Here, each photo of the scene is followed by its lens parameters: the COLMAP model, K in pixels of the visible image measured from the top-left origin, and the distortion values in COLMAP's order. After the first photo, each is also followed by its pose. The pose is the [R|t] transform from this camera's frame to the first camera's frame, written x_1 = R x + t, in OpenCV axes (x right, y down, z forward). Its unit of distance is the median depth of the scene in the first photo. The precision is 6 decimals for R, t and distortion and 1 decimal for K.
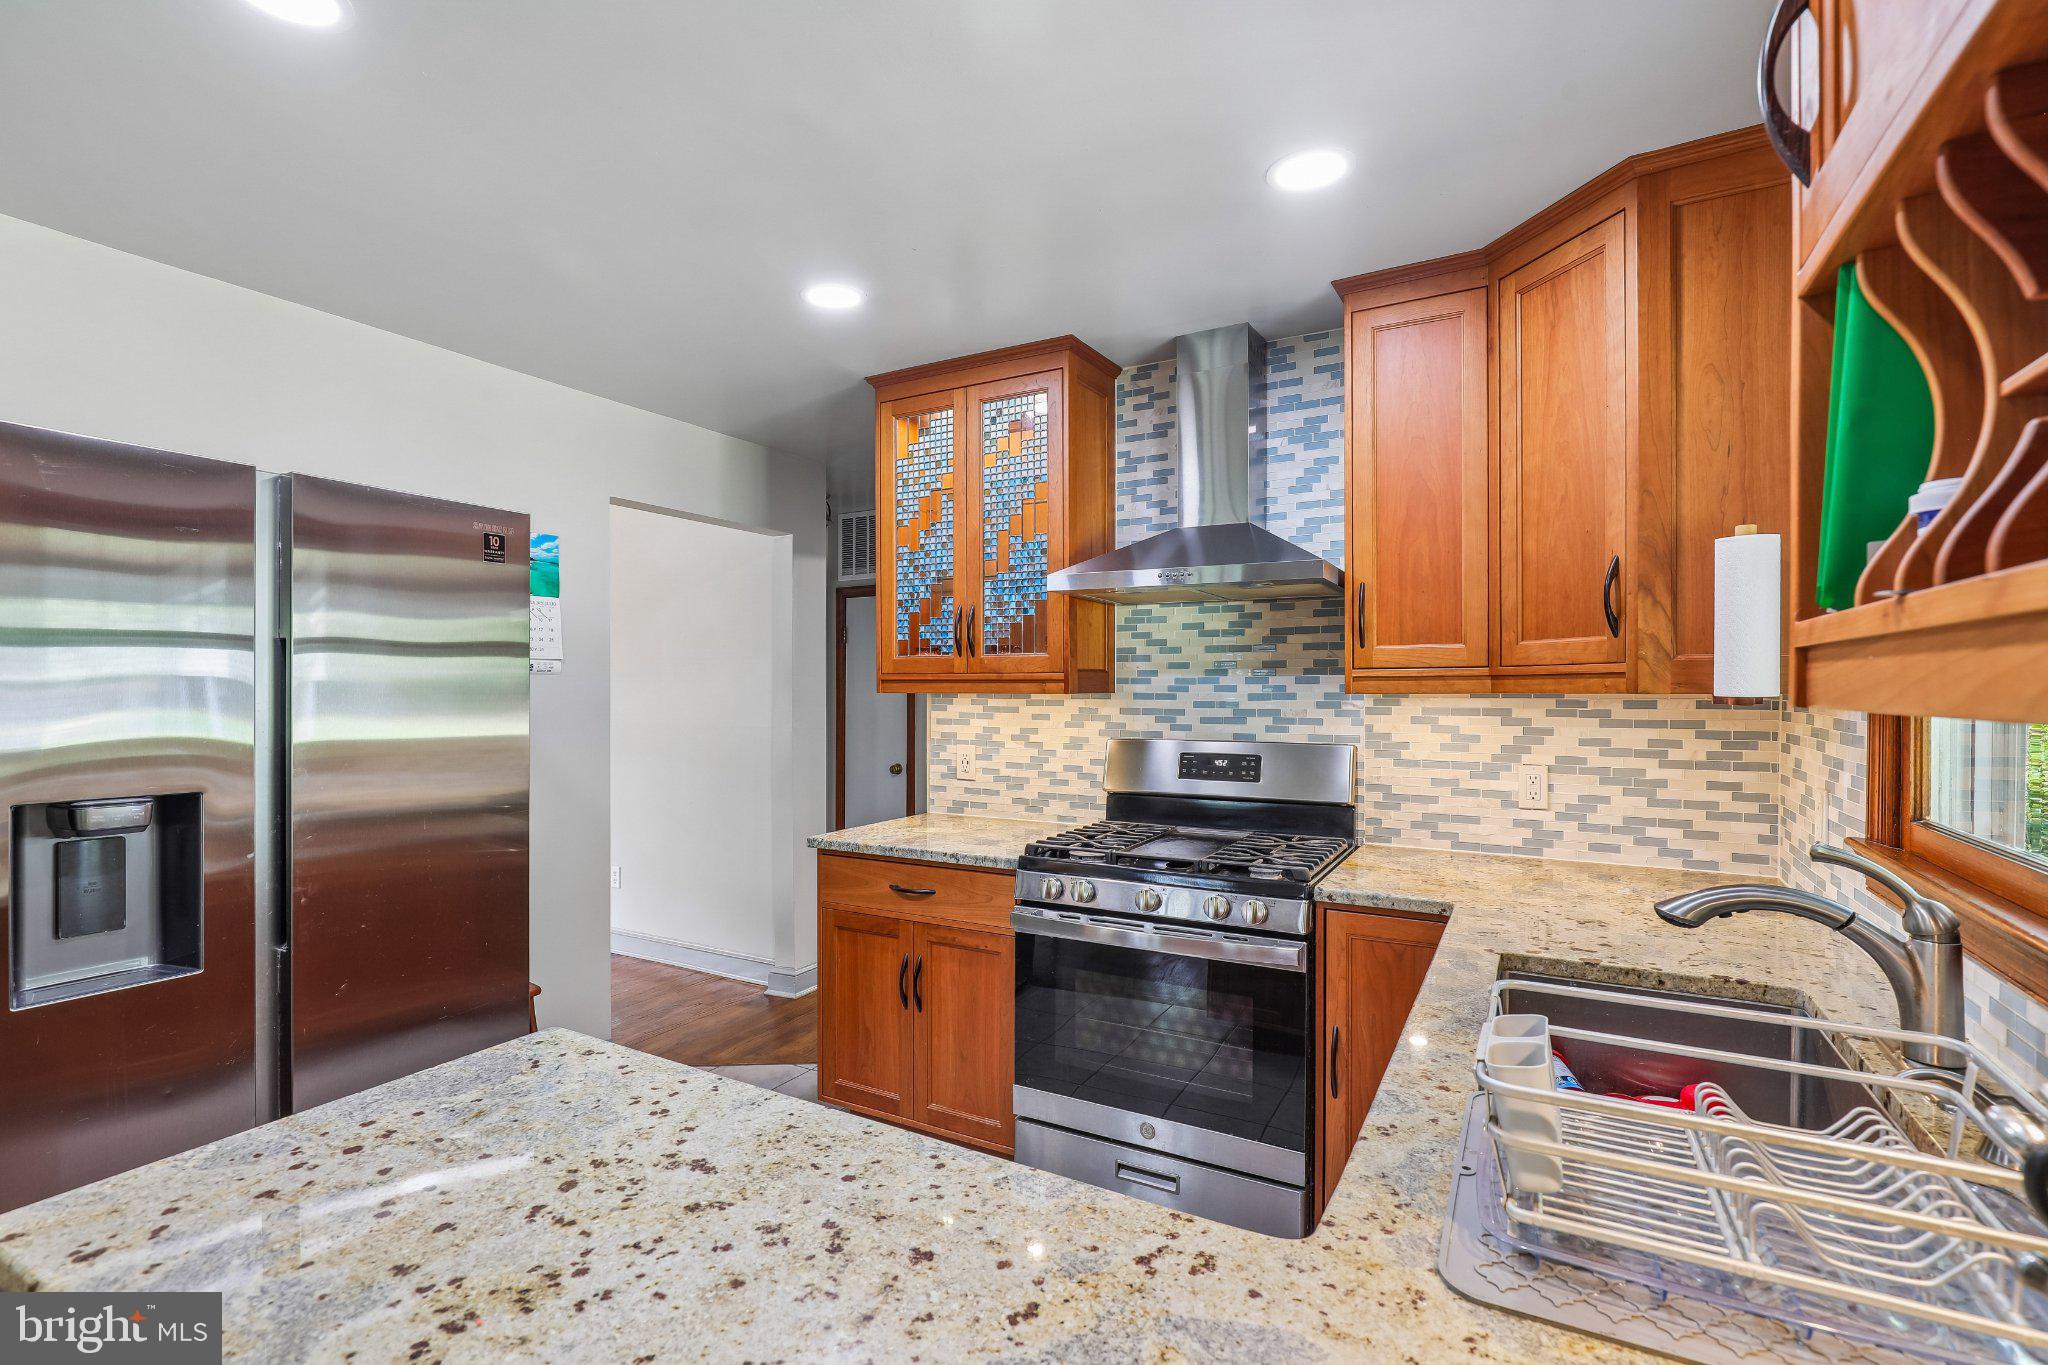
lens RADIAL K [[936.1, 0, 1015.1], [0, 936.1, 684.9], [0, 0, 1]] dist [-0.012419, 0.000493]
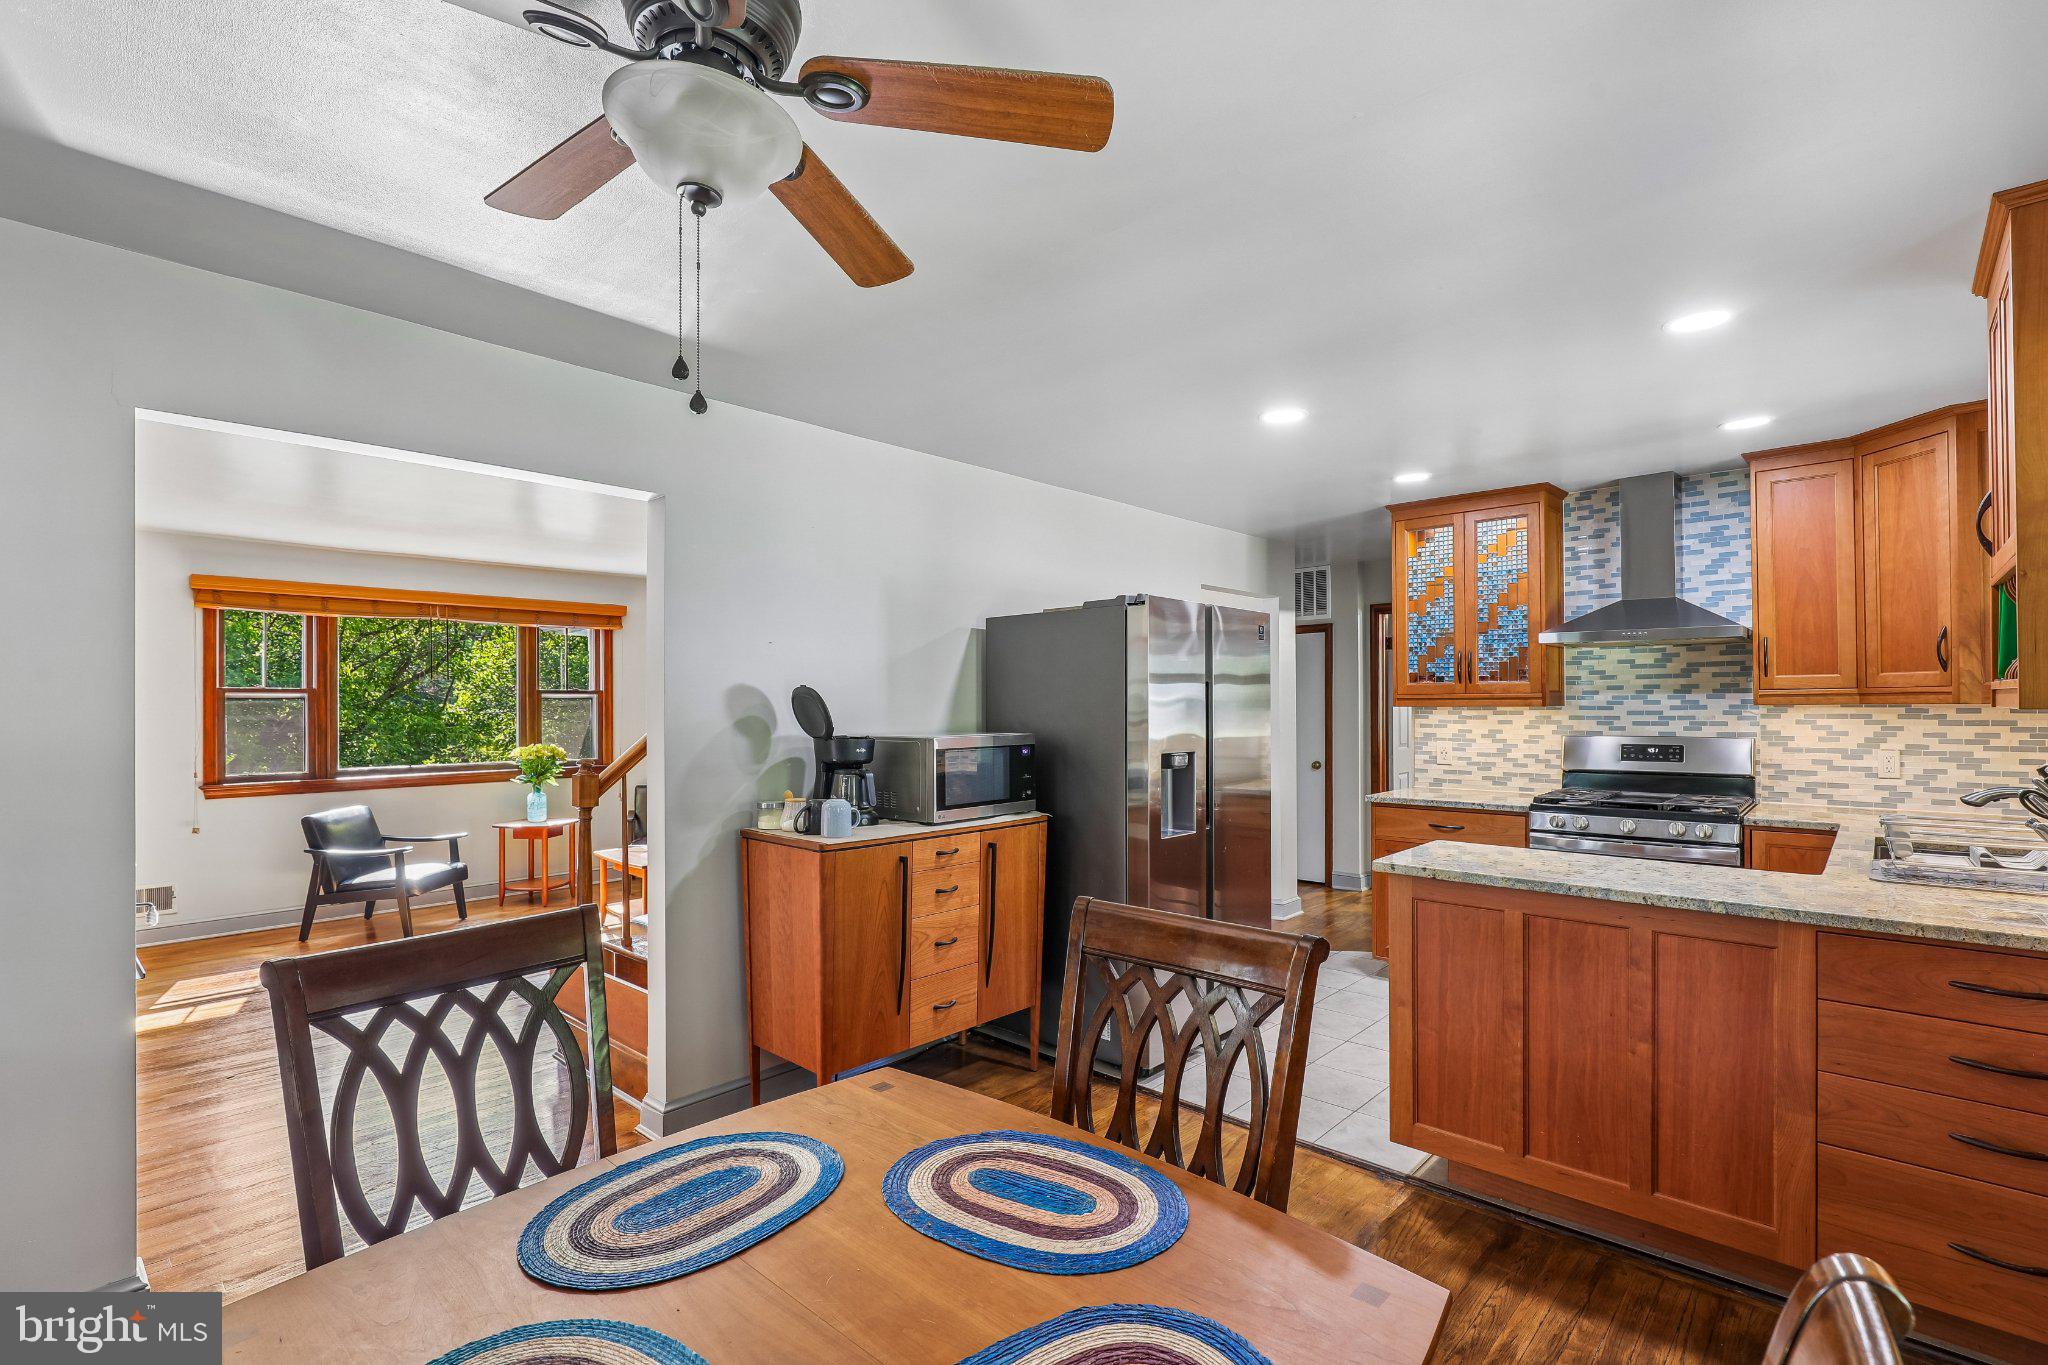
lens RADIAL K [[936.1, 0, 1032.1], [0, 936.1, 693.2], [0, 0, 1]] dist [-0.012419, 0.000493]
pose [[0.974291, -0.009404, -0.225097, -0.441003], [0.007629, 0.999933, -0.008753, -0.005713], [0.225164, 0.006811, 0.974297, -0.748588]]
